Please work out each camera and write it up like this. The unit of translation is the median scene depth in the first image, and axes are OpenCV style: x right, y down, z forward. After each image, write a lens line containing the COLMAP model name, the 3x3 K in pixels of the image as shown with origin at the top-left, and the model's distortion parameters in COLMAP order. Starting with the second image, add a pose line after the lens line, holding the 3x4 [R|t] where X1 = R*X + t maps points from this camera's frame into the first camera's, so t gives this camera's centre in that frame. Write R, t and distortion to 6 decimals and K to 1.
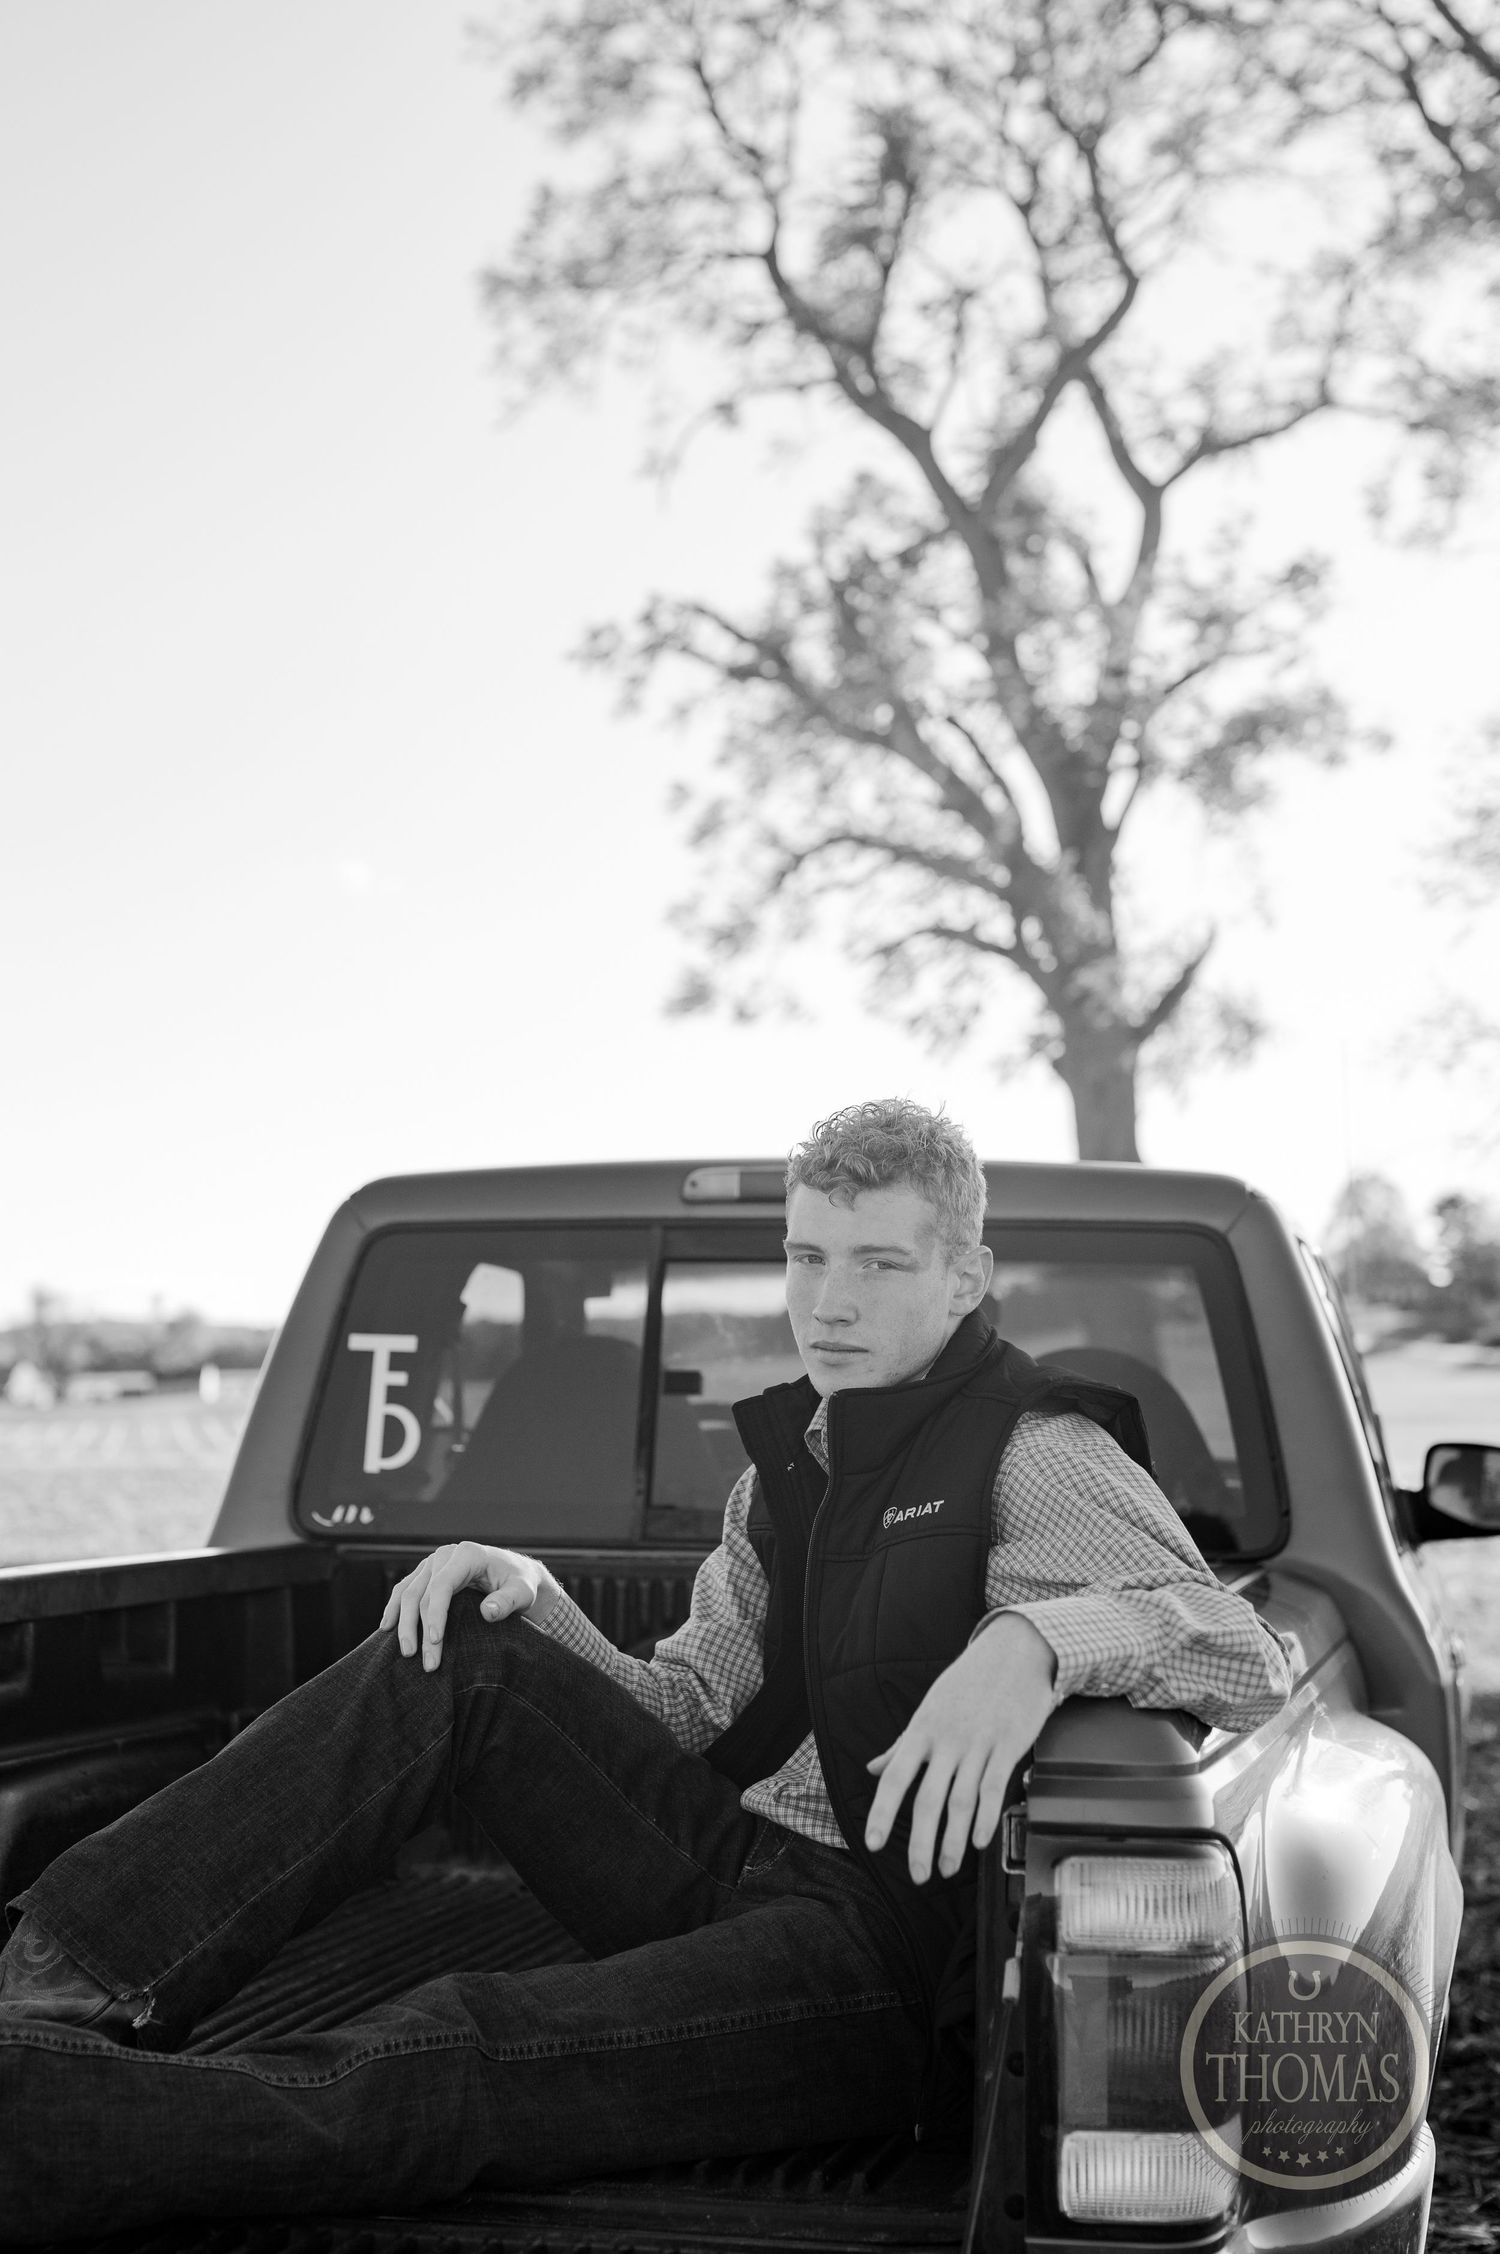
lens RADIAL K [[3365.4, 0, 750.0], [0, 3365.4, 1127.0], [0, 0, 1]] dist [0.001972, 0.003101]
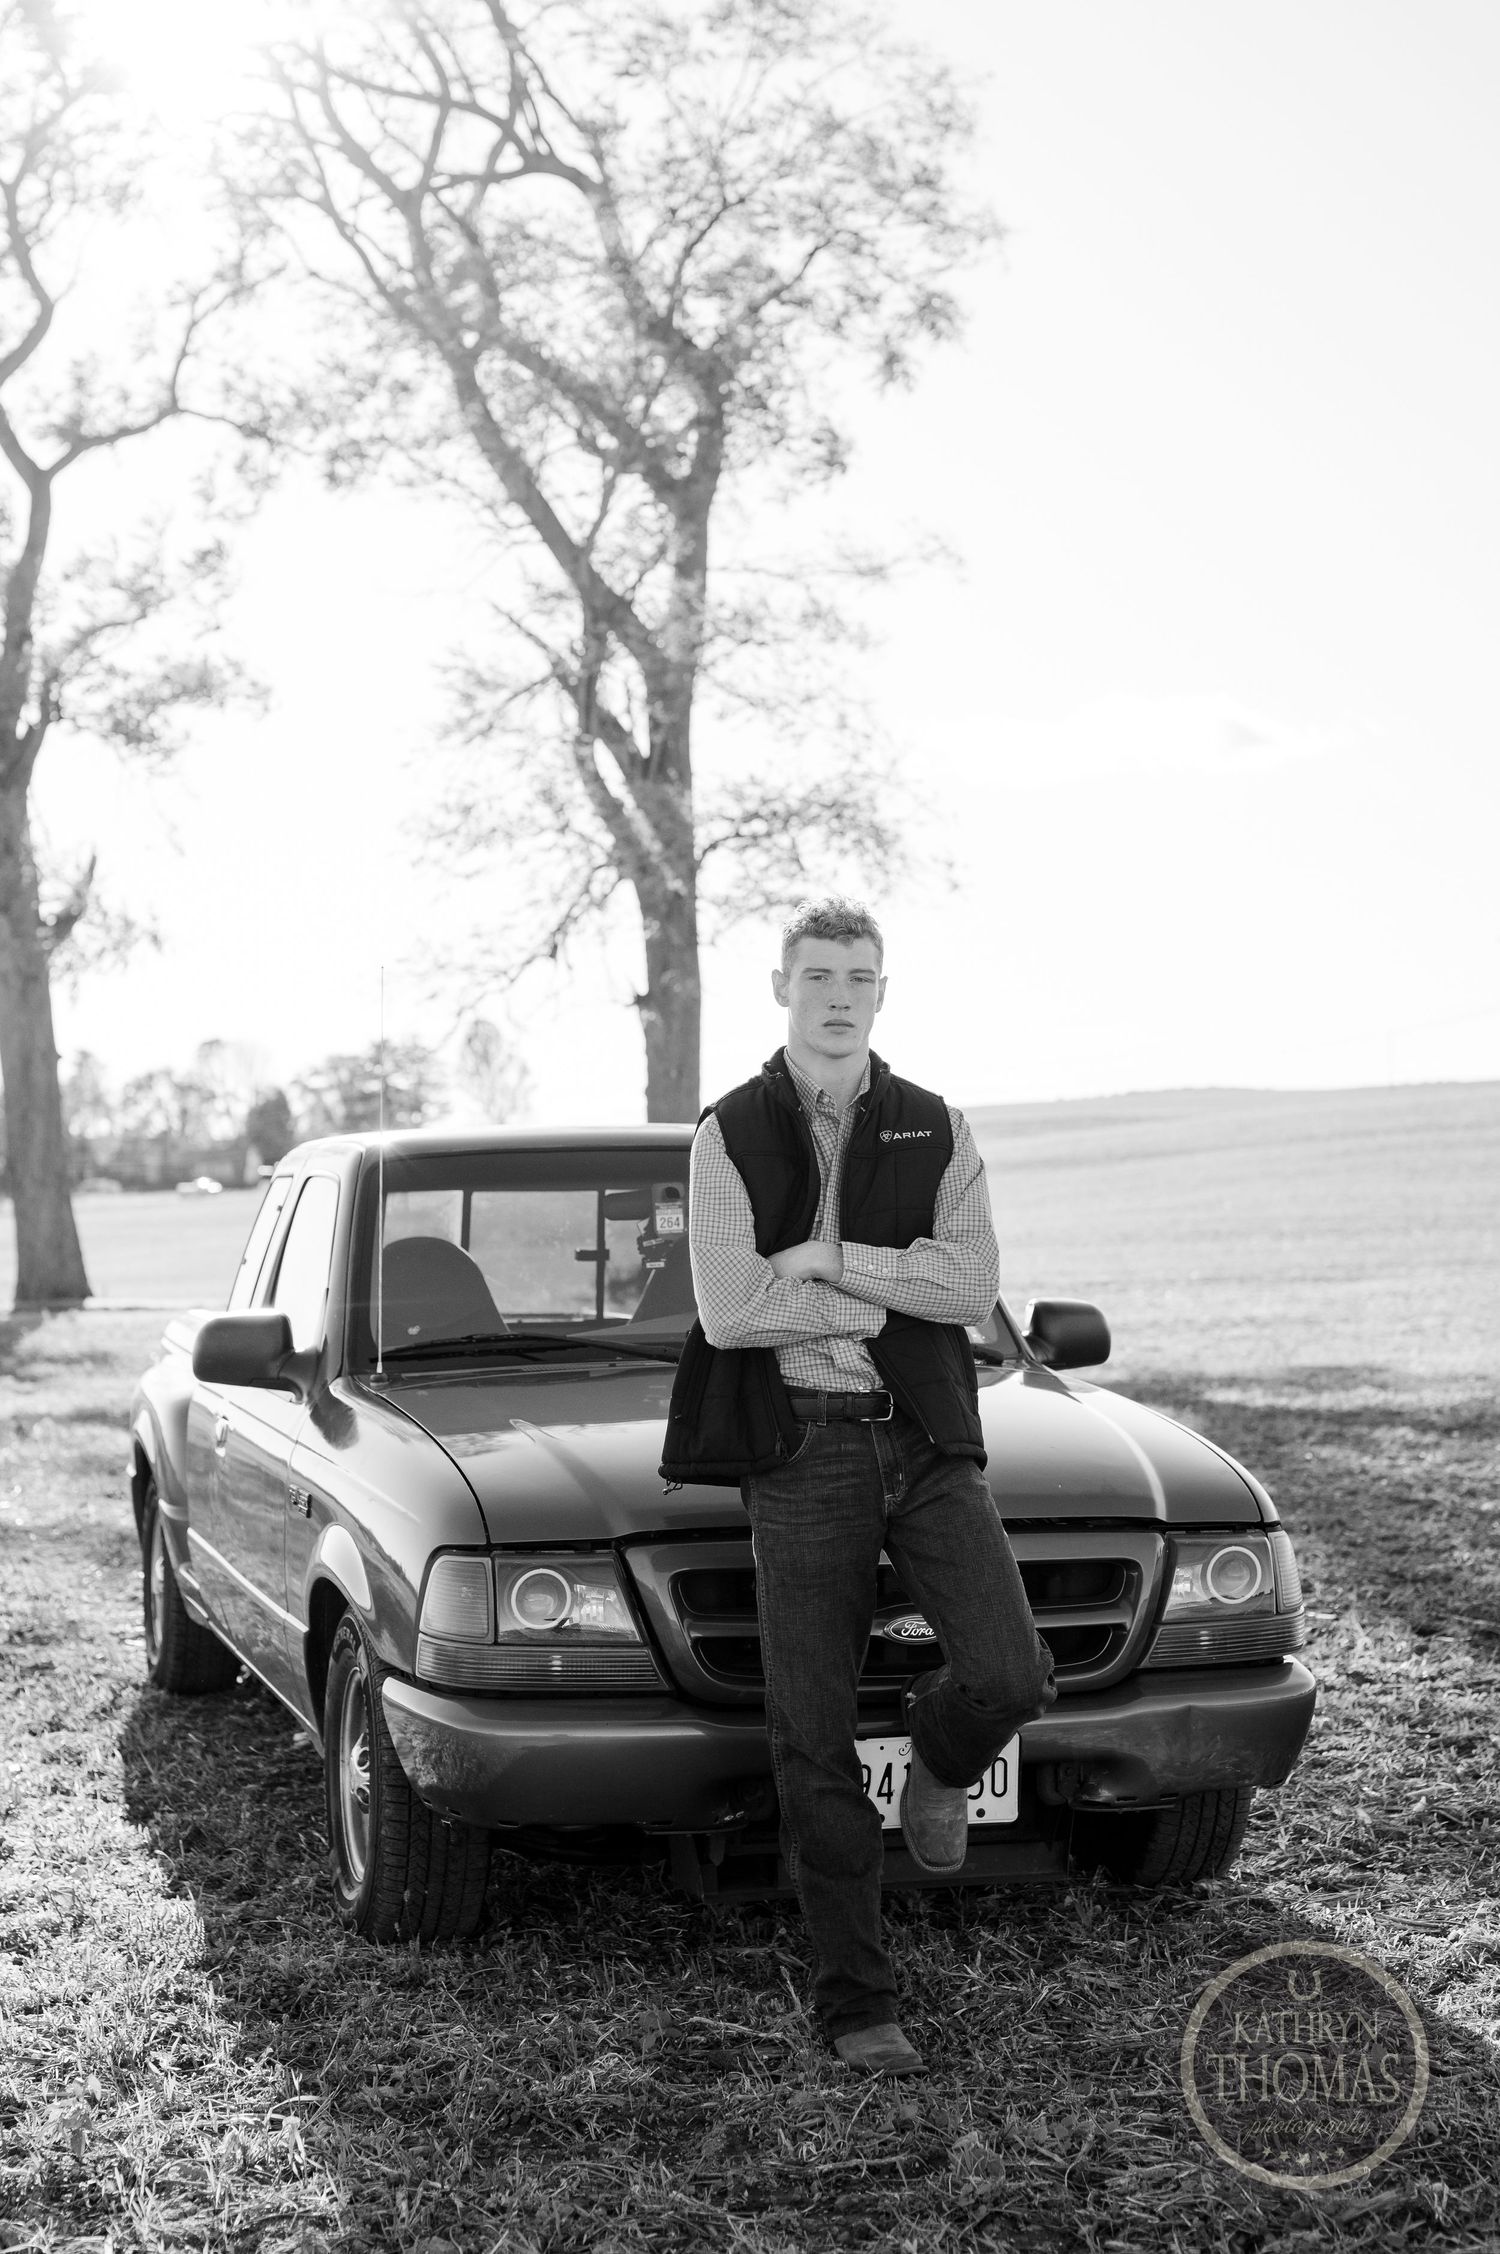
lens RADIAL K [[3365.4, 0, 750.0], [0, 3365.4, 1127.0], [0, 0, 1]] dist [0.001972, 0.003101]
pose [[0.887153, -0.015926, 0.461201, -0.210962], [-0.005448, 0.998973, 0.044977, -0.017393], [-0.461444, -0.042414, 0.886155, -0.163023]]
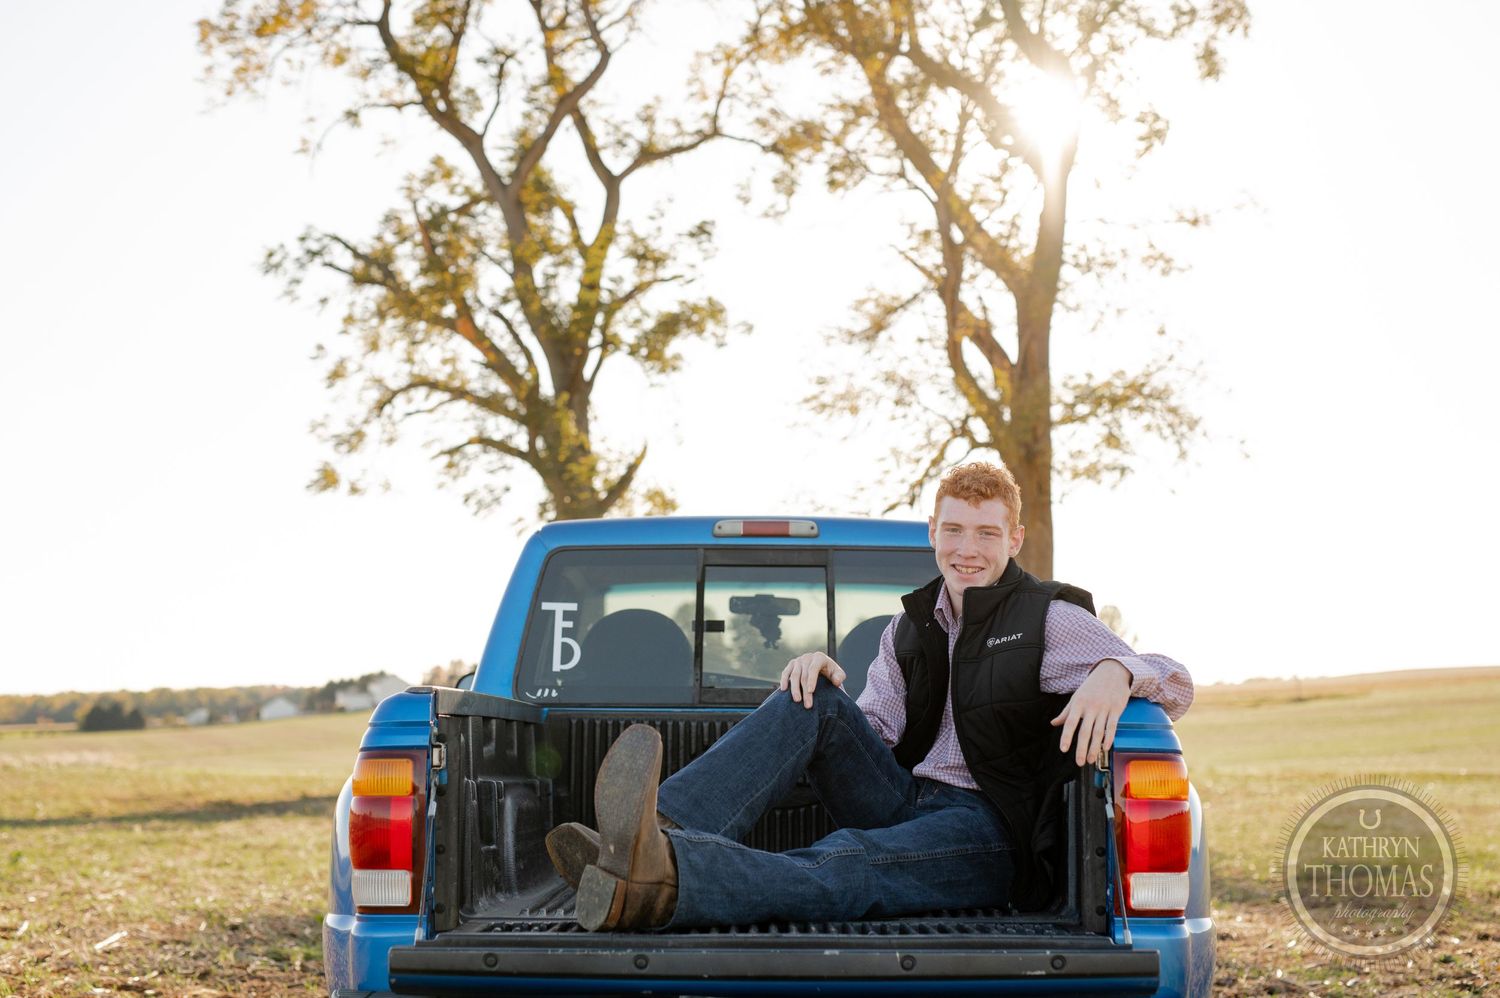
lens RADIAL K [[2105.2, 0, 750.0], [0, 2105.2, 499.0], [0, 0, 1]] dist [-0.005746, 0.008836]
pose [[0.978088, 0.020242, 0.207203, -0.027297], [-0.013111, 0.999275, -0.035729, 0.004669], [-0.207776, 0.032229, 0.977645, -0.024402]]
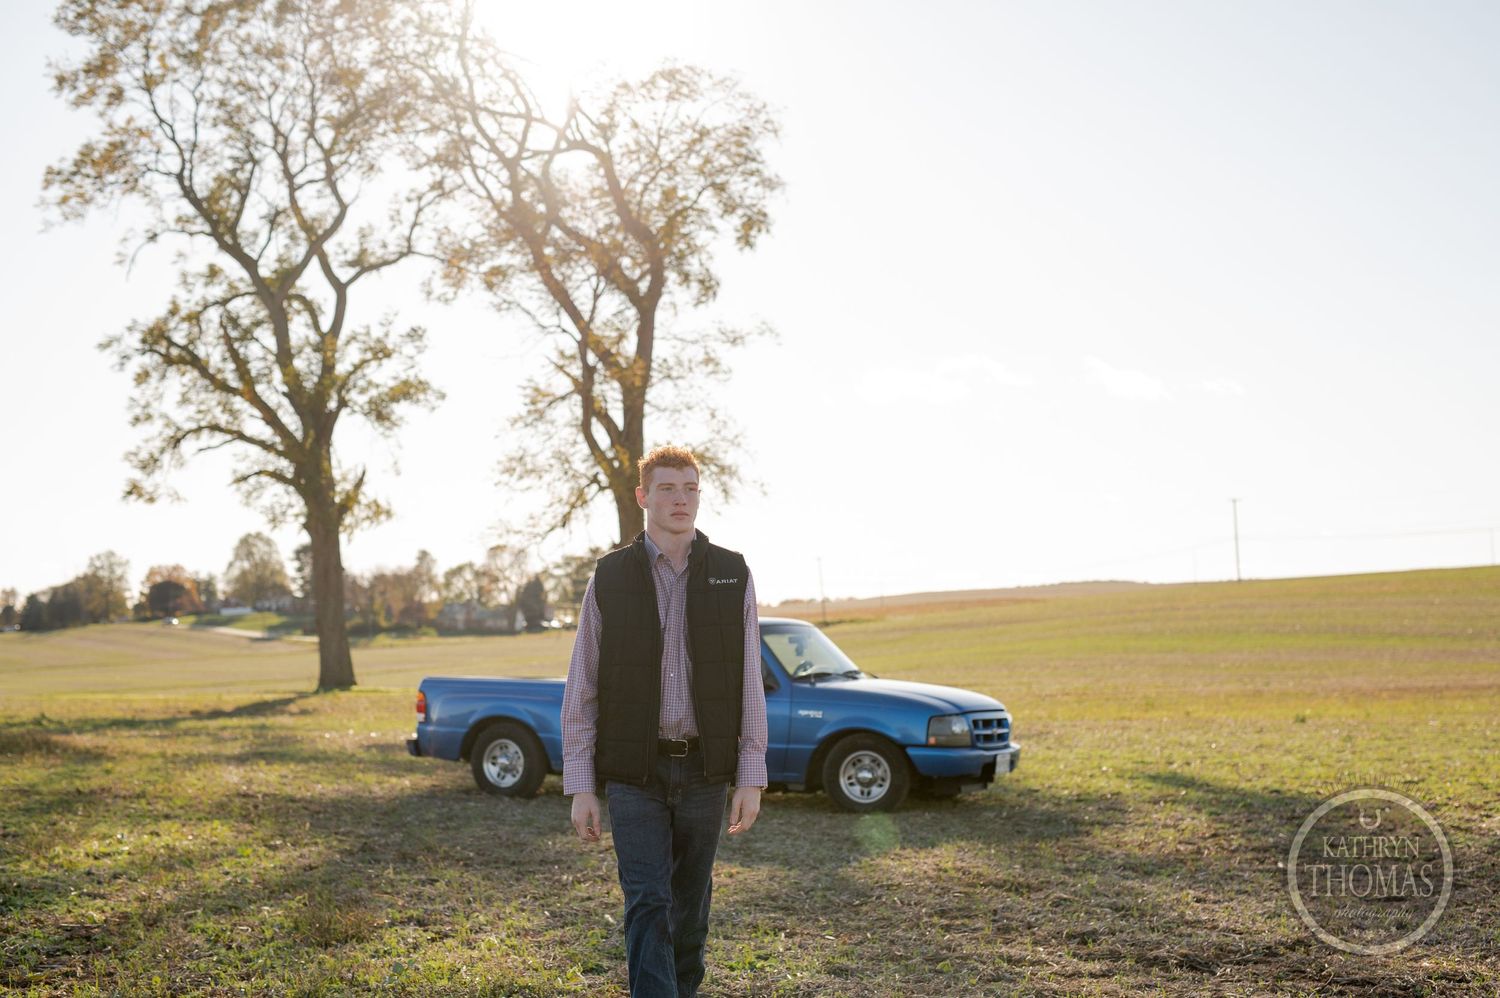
lens RADIAL K [[2138.1, 0, 750.0], [0, 2138.1, 499.0], [0, 0, 1]] dist [0.043123, 0.087097]
pose [[0.911048, 0.014912, 0.412031, -0.250376], [-0.015914, 0.999873, -0.001000, -0.041490], [-0.411993, -0.005646, 0.911169, -0.529834]]
